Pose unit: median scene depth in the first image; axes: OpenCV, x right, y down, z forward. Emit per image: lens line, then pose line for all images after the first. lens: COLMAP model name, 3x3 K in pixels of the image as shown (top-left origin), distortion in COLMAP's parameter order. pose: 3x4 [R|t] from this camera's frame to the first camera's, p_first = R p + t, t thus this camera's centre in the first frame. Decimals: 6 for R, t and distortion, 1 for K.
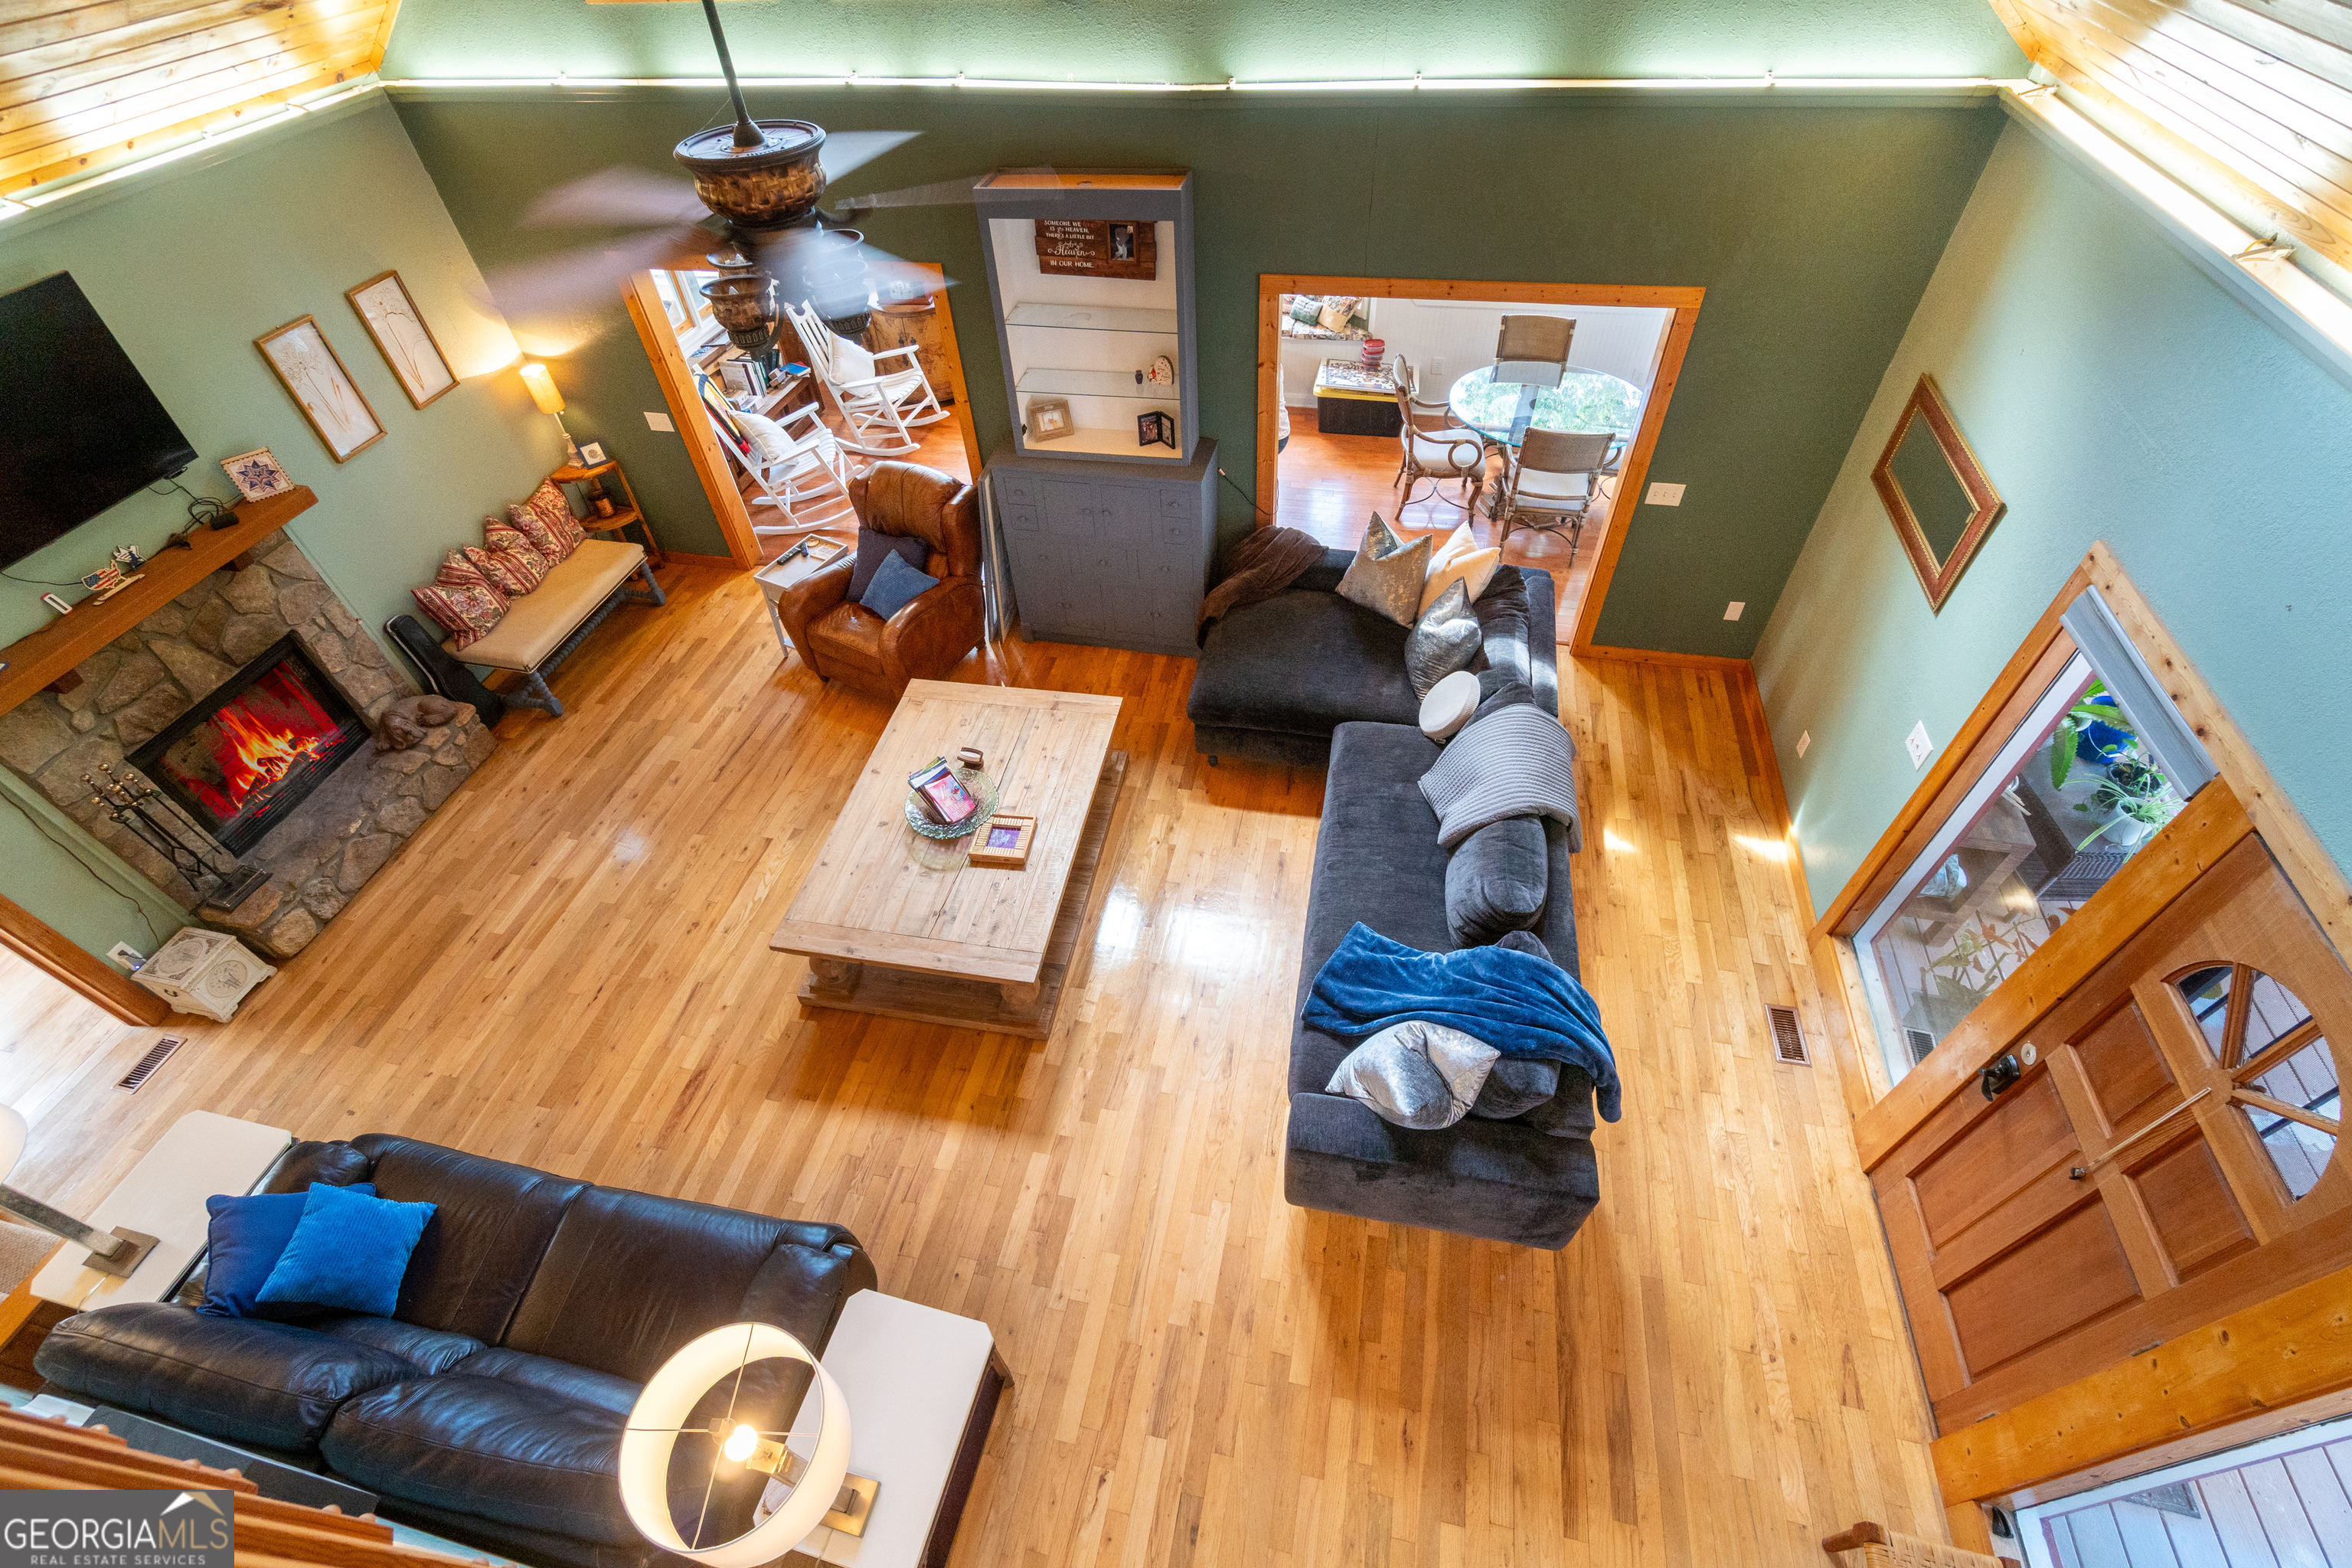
lens RADIAL K [[1043.1, 0, 1165.5], [0, 1043.1, 812.9], [0, 0, 1]] dist [-0.003136, -0.000461]
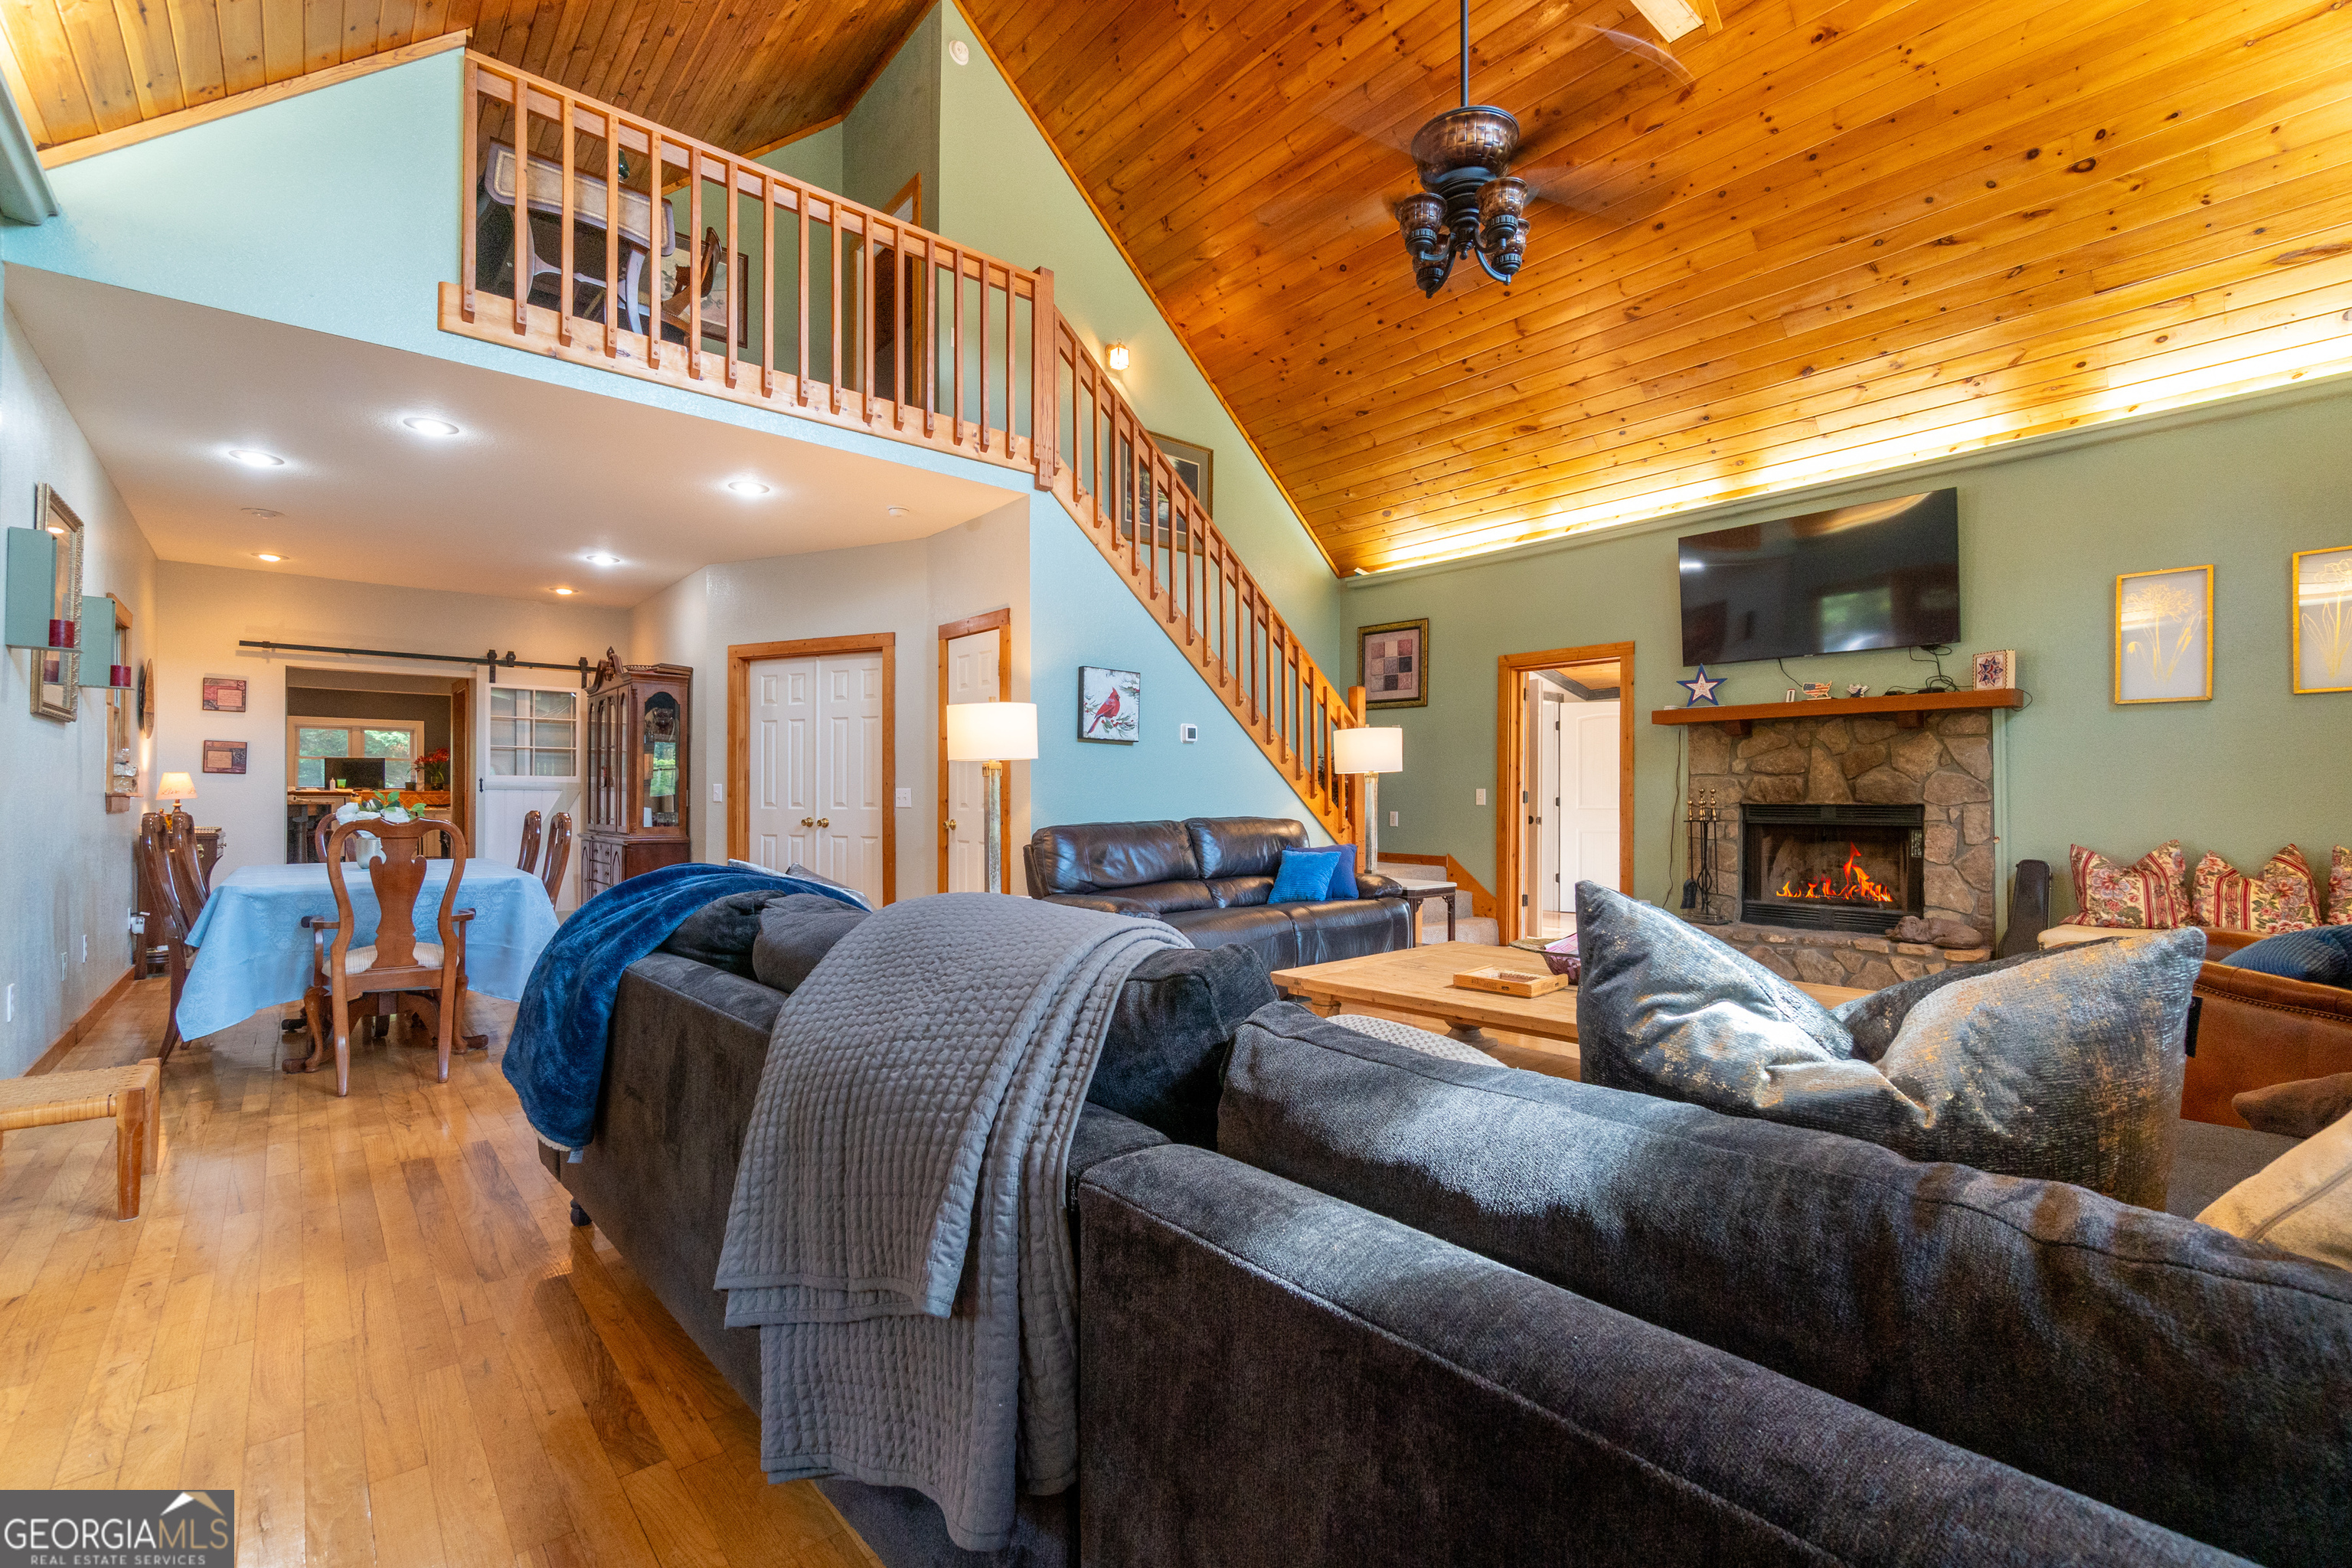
lens RADIAL K [[1043.1, 0, 1165.5], [0, 1043.1, 812.9], [0, 0, 1]] dist [-0.003136, -0.000461]
pose [[-0.607616, 0.044884, -0.792961, 0.549858], [-0.565987, 0.675955, 0.471956, -0.260221], [0.557190, 0.735575, -0.385318, 1.092434]]
